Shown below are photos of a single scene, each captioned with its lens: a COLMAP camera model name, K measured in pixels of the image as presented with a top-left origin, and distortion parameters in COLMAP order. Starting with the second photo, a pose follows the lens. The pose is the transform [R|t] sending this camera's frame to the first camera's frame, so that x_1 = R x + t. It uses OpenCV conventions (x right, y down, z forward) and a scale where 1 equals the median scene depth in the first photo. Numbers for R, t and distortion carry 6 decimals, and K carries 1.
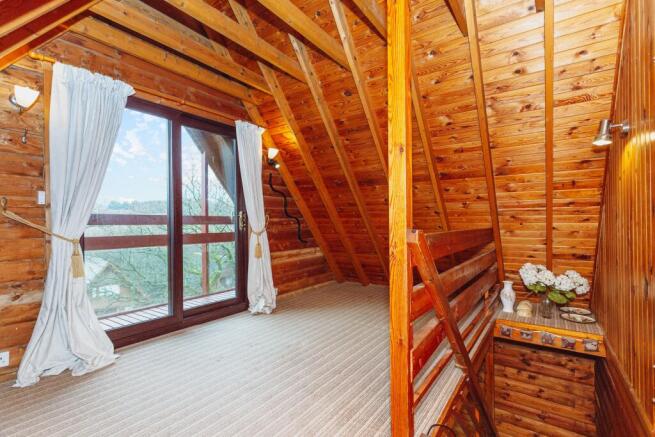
lens RADIAL K [[311.0, 0, 328.3], [0, 311.0, 222.5], [0, 0, 1]] dist [-0.001377, 0.000281]
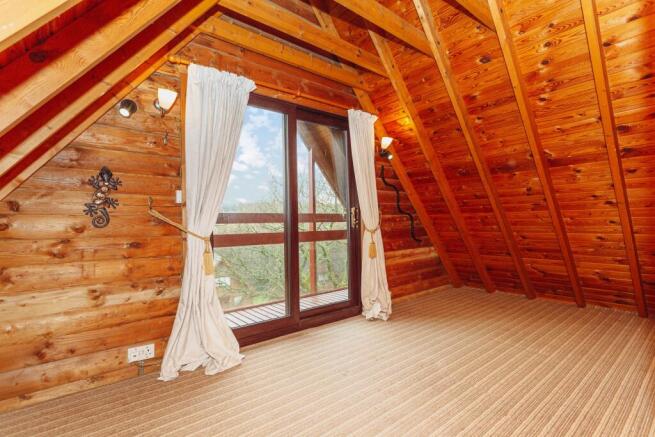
lens RADIAL K [[311.0, 0, 328.9], [0, 311.0, 217.0], [0, 0, 1]] dist [-0.001377, 0.000281]
pose [[0.960365, -0.015234, -0.278328, -0.110234], [0.011944, 0.999837, -0.013513, 0.005586], [0.278489, 0.009654, 0.960391, 0.102213]]
